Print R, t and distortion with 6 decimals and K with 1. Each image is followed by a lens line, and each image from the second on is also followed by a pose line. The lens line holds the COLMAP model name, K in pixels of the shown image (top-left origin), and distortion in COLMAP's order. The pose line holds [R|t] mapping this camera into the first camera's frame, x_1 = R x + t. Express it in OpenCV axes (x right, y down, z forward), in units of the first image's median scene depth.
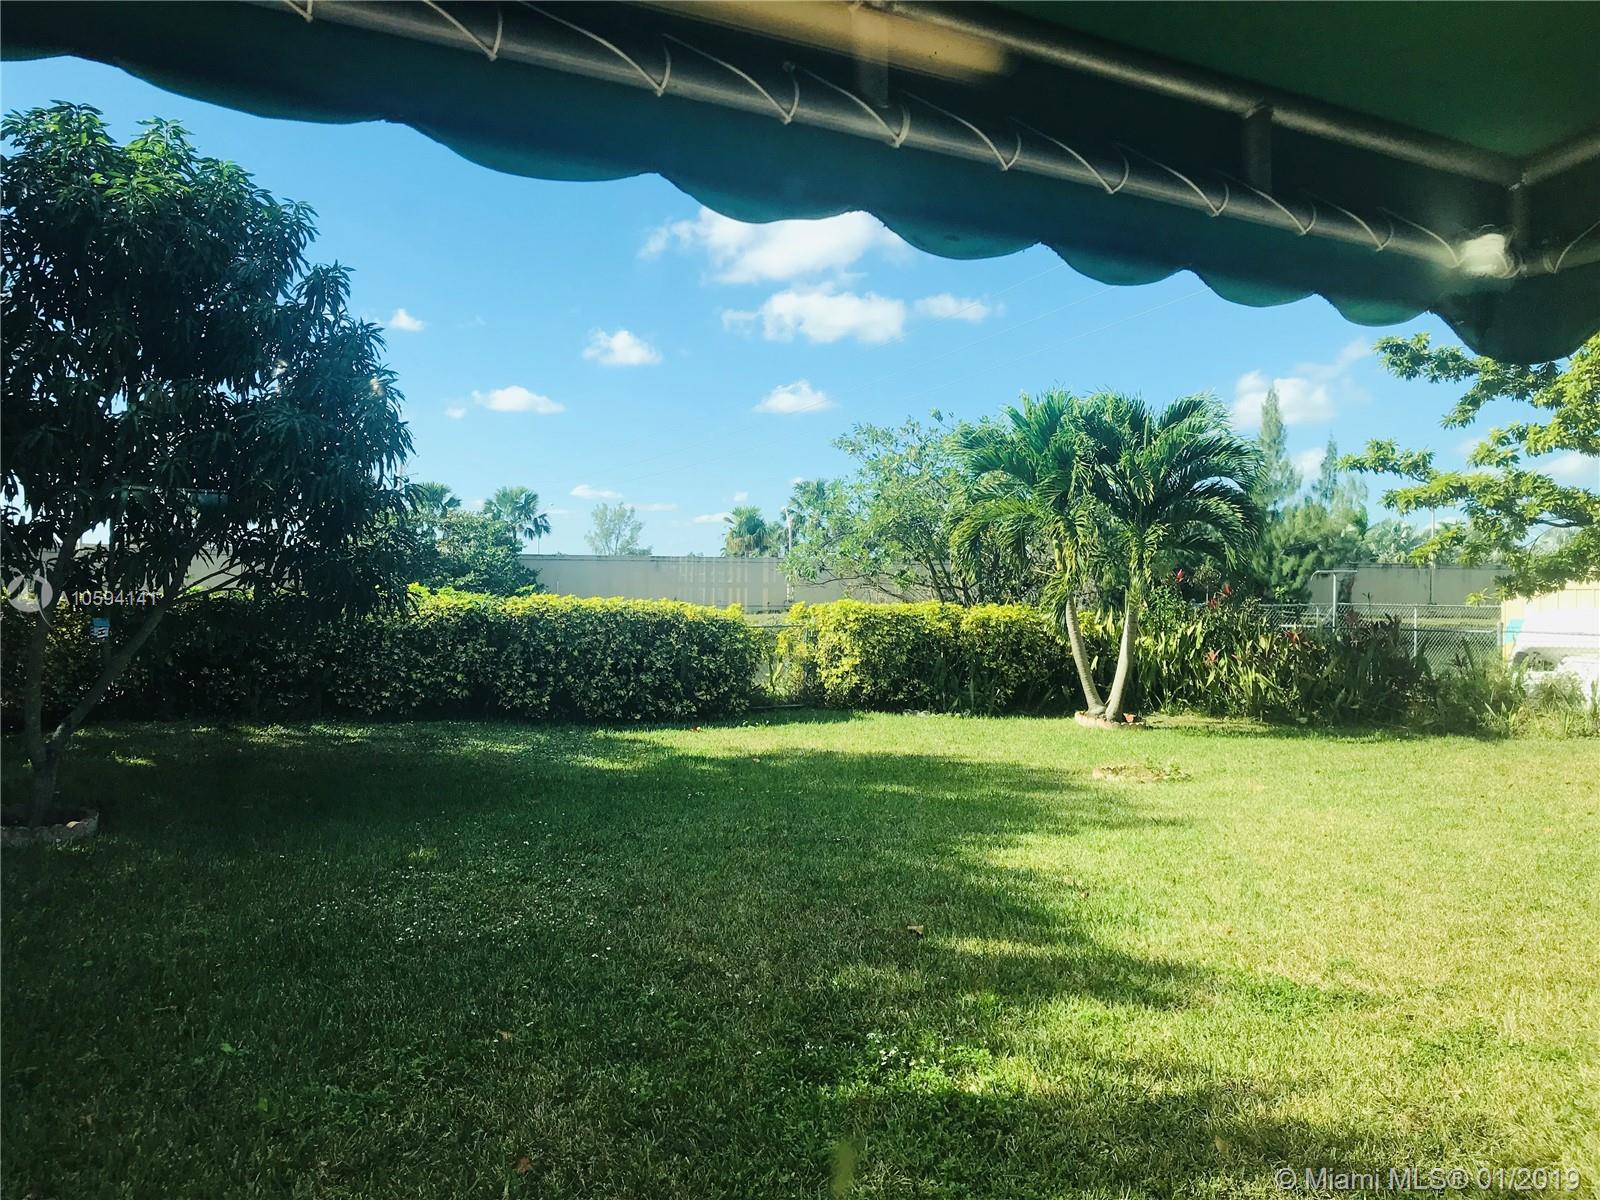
lens RADIAL K [[1342.8, 0, 791.2], [0, 1342.8, 591.2], [0, 0, 1]] dist [0.031467, -0.068887]
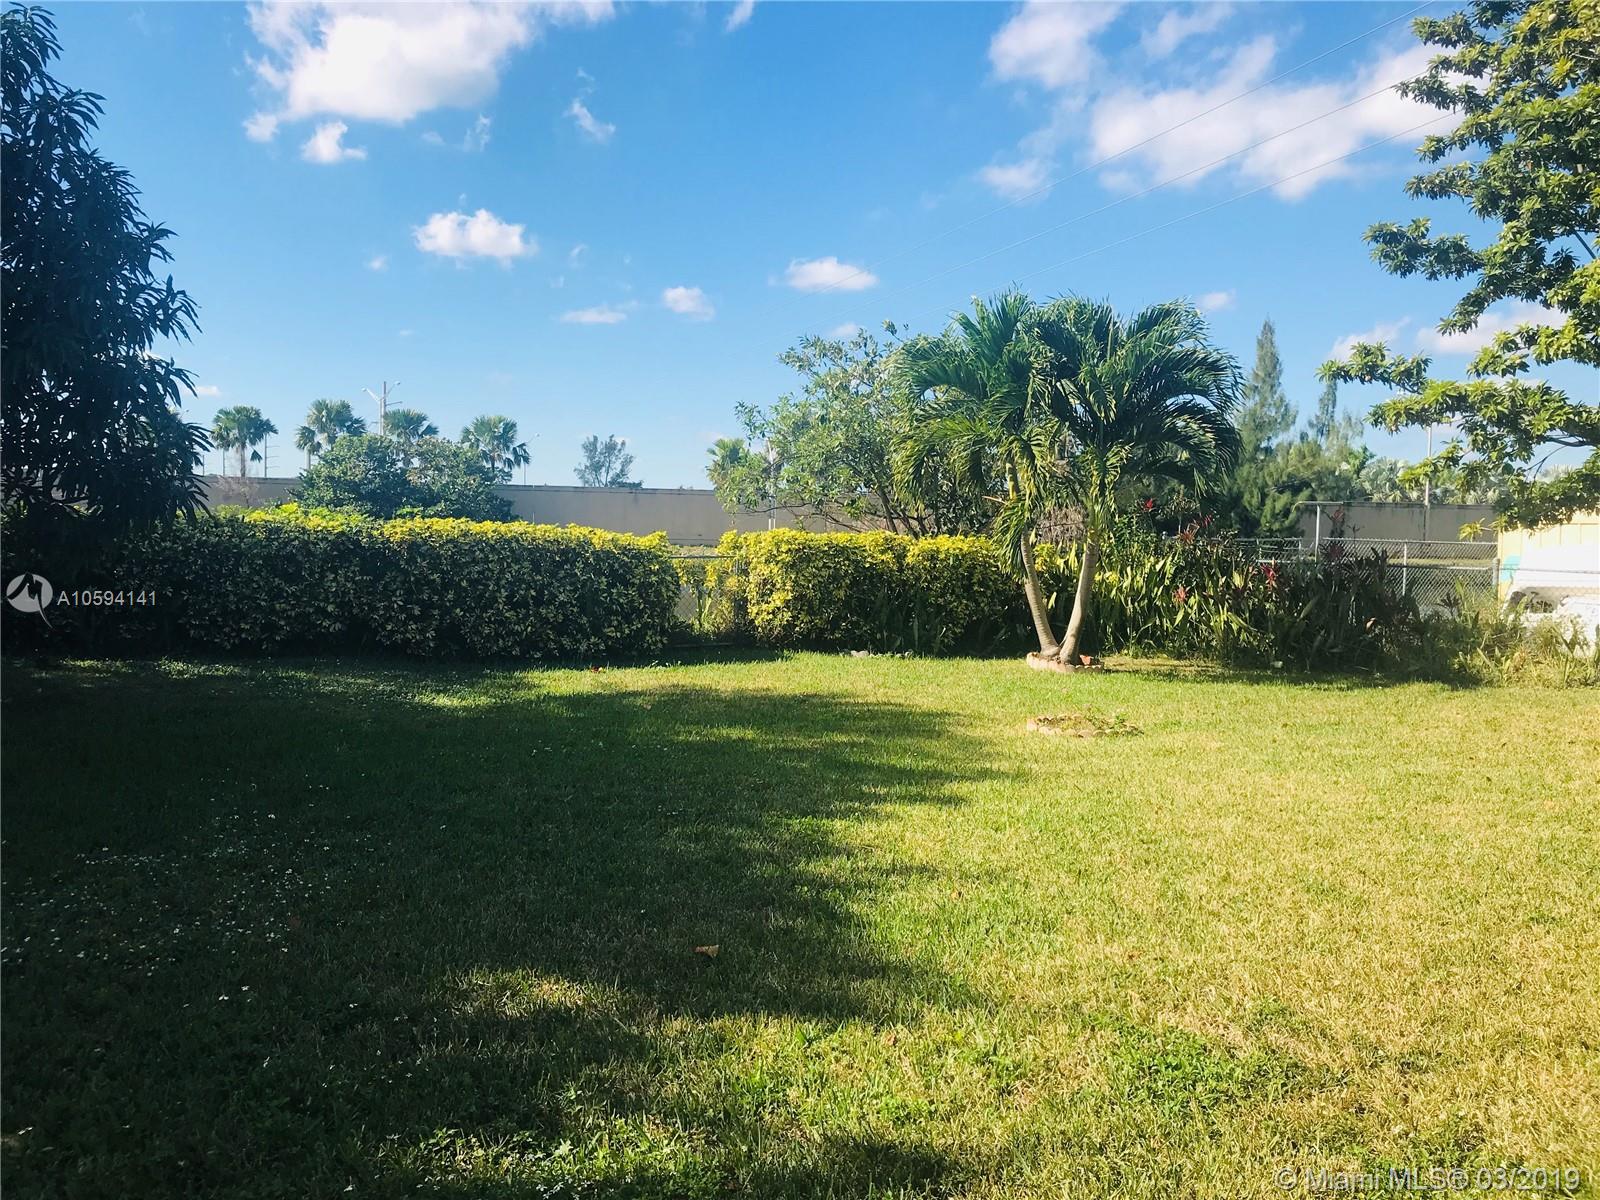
lens RADIAL K [[1342.8, 0, 800.8], [0, 1342.8, 599.3], [0, 0, 1]] dist [0.031467, -0.068887]
pose [[0.999904, 0.009215, 0.010378, 0.053797], [-0.009759, 0.998512, 0.053661, 0.006767], [-0.009868, -0.053757, 0.998505, 0.107914]]
